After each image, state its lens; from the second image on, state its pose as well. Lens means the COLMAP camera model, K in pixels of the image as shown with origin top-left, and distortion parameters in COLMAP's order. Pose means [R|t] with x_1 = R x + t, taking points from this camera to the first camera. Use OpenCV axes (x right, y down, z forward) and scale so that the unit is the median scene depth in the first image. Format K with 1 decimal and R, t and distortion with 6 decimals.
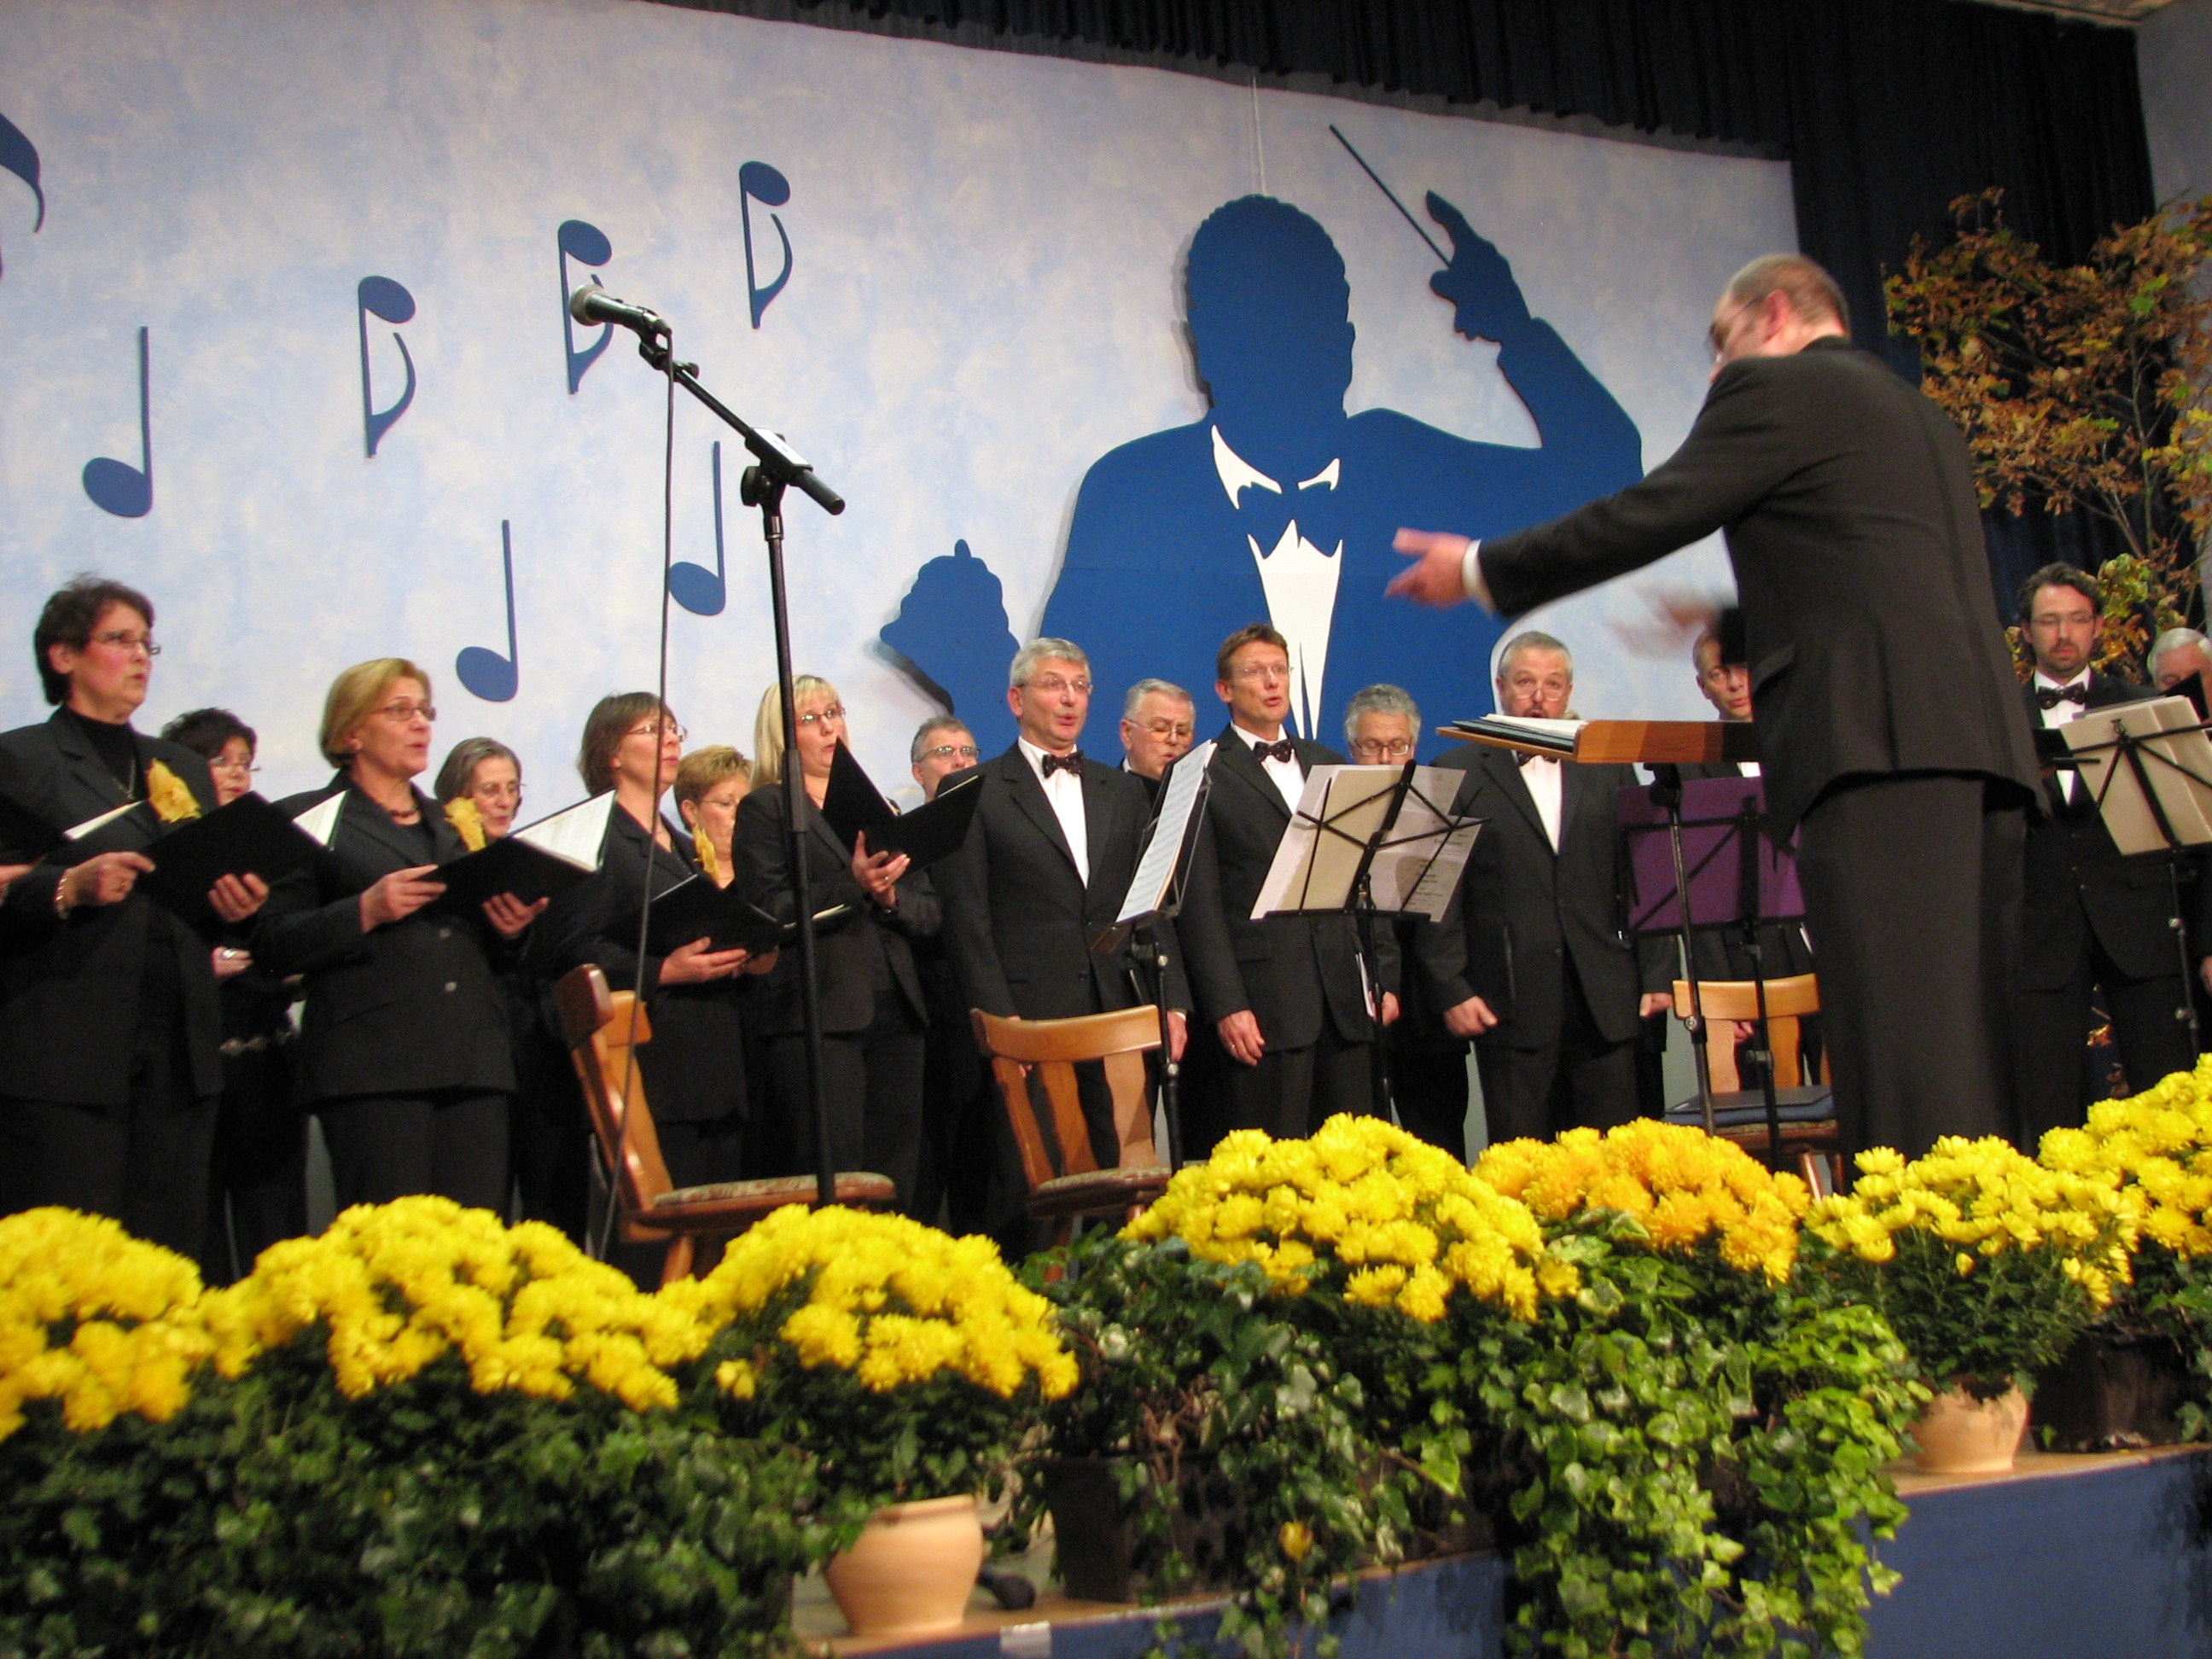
lens RADIAL K [[3047.1, 0, 1079.0], [0, 3047.1, 826.6], [0, 0, 1]] dist [-0.127779, 0.461160]
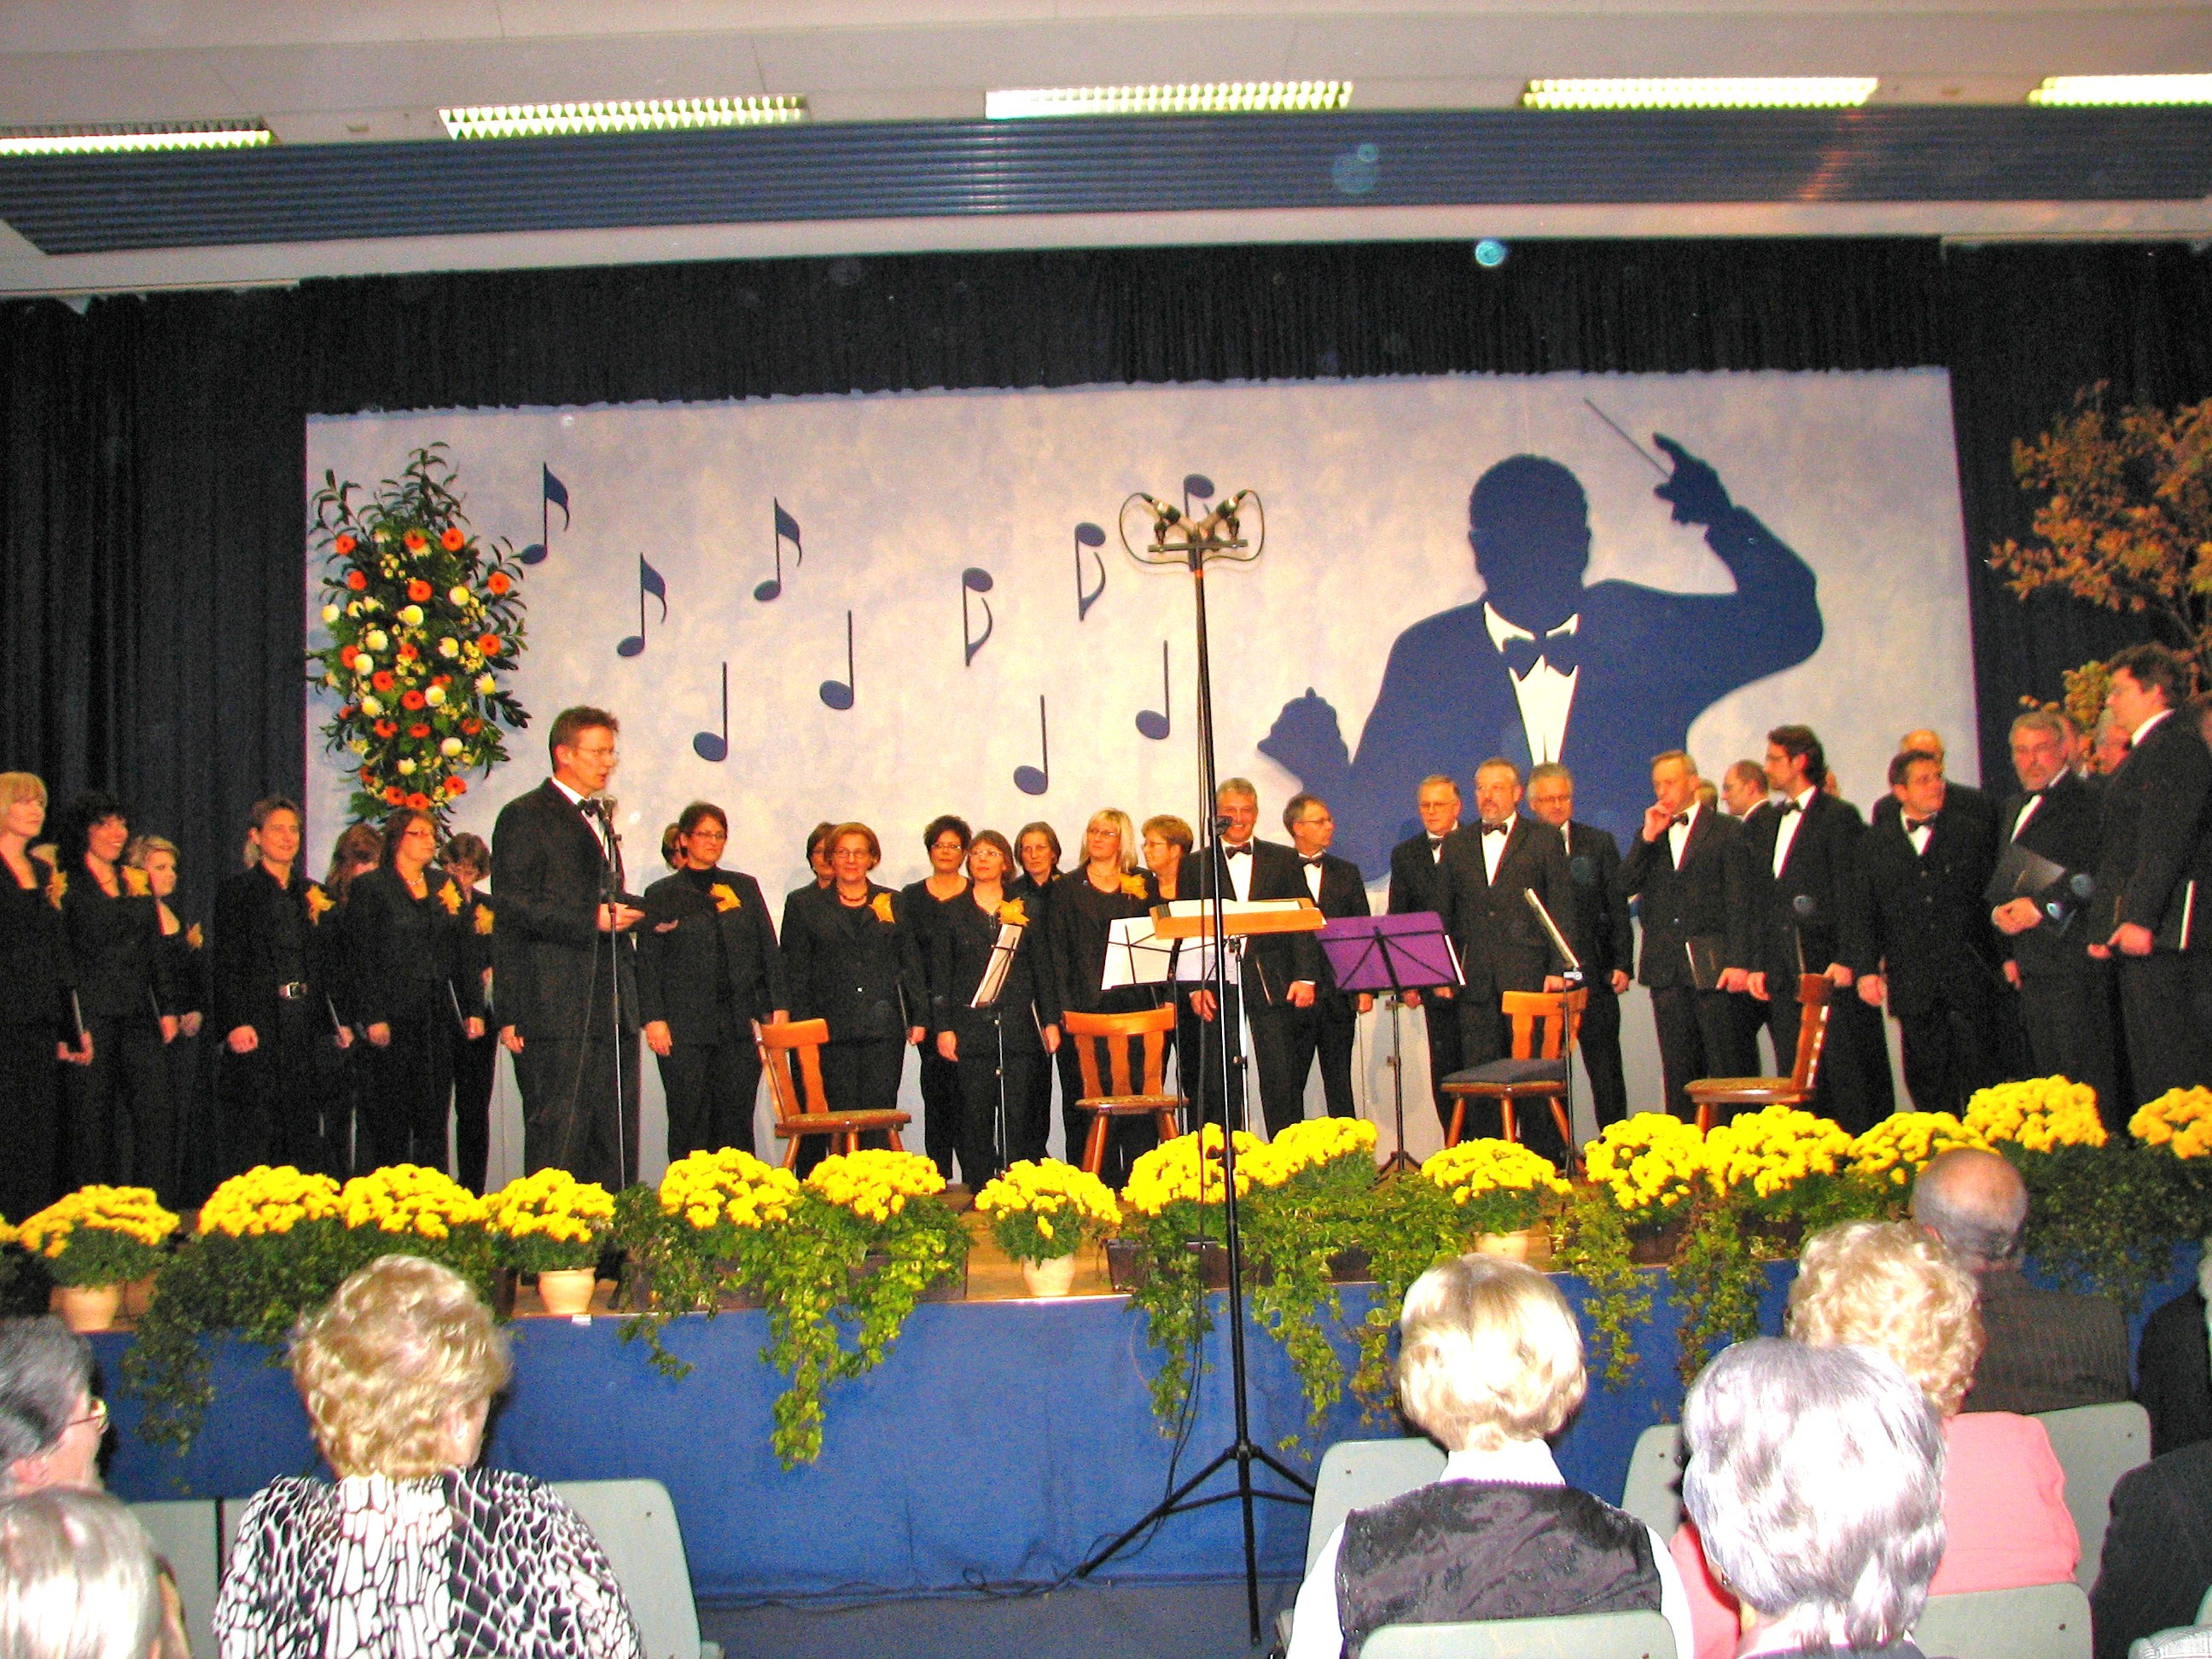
lens RADIAL K [[2370.8, 0, 1091.8], [0, 2370.8, 817.1], [0, 0, 1]] dist [-0.206328, 0.277717]
pose [[0.882366, 0.005285, -0.470533, 1.408807], [0.032722, 0.996827, 0.072558, -0.356357], [0.469424, -0.079420, 0.879394, -0.716690]]
